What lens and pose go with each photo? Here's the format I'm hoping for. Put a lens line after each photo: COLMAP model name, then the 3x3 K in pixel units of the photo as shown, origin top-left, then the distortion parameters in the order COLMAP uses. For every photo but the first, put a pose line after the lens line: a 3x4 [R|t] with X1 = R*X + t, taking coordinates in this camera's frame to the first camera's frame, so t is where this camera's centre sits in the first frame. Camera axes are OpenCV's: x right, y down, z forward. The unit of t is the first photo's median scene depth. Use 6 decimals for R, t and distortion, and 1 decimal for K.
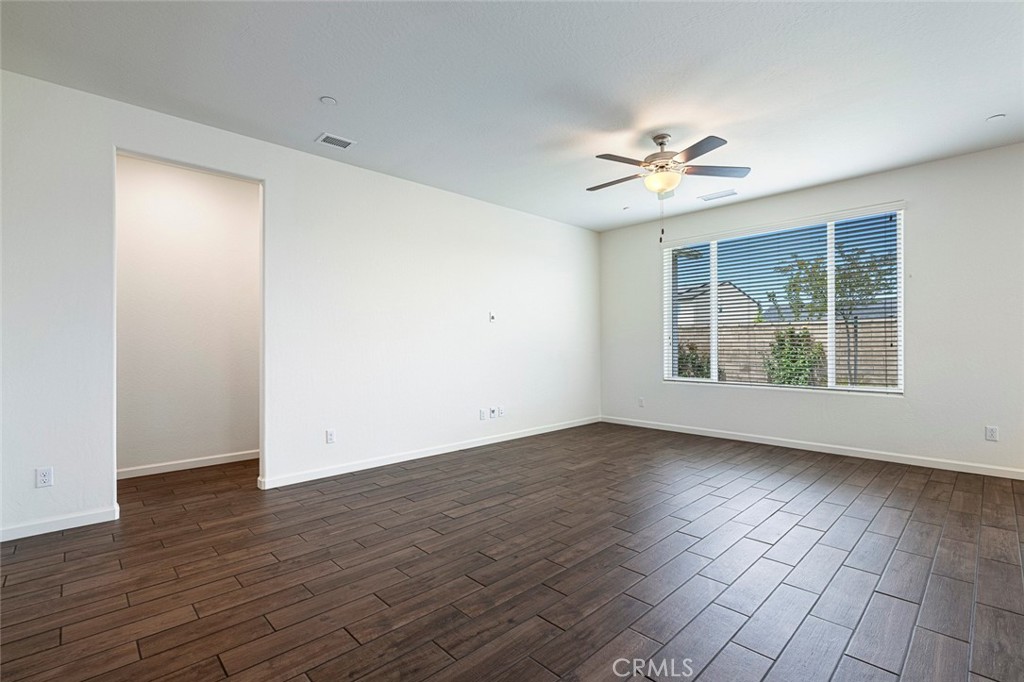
lens RADIAL K [[456.1, 0, 510.3], [0, 456.1, 342.6], [0, 0, 1]] dist [-0.014620, -0.000078]
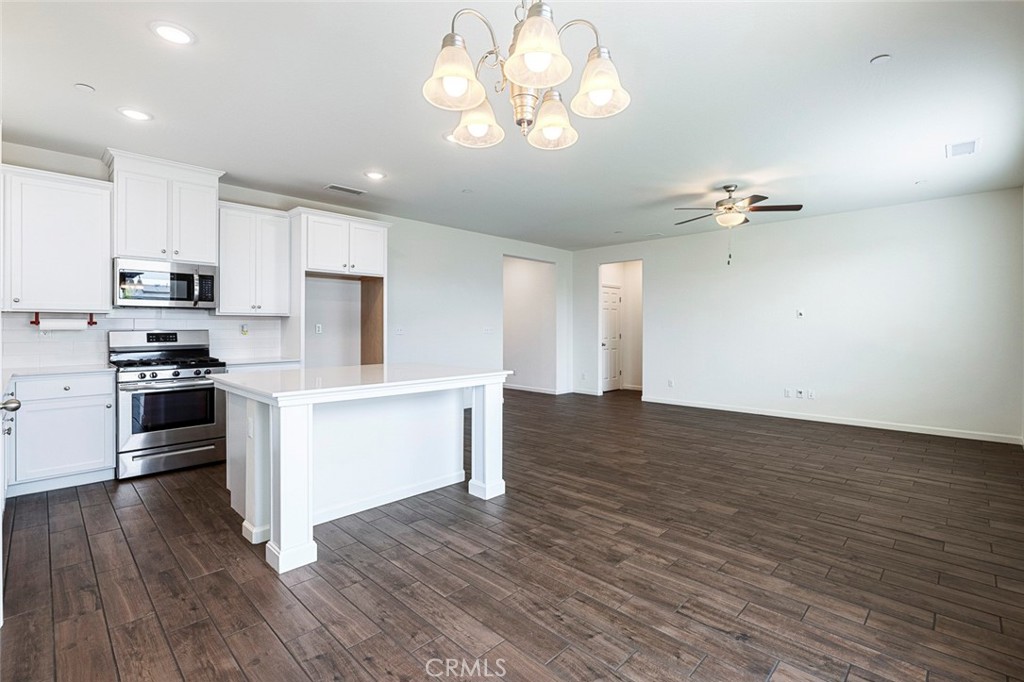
lens RADIAL K [[456.1, 0, 514.1], [0, 456.1, 334.3], [0, 0, 1]] dist [-0.014620, -0.000078]
pose [[0.040695, 0.014651, -0.999064, 1.585236], [0.007932, 0.999856, 0.014986, -0.035936], [0.999140, -0.008535, 0.040573, 0.291636]]
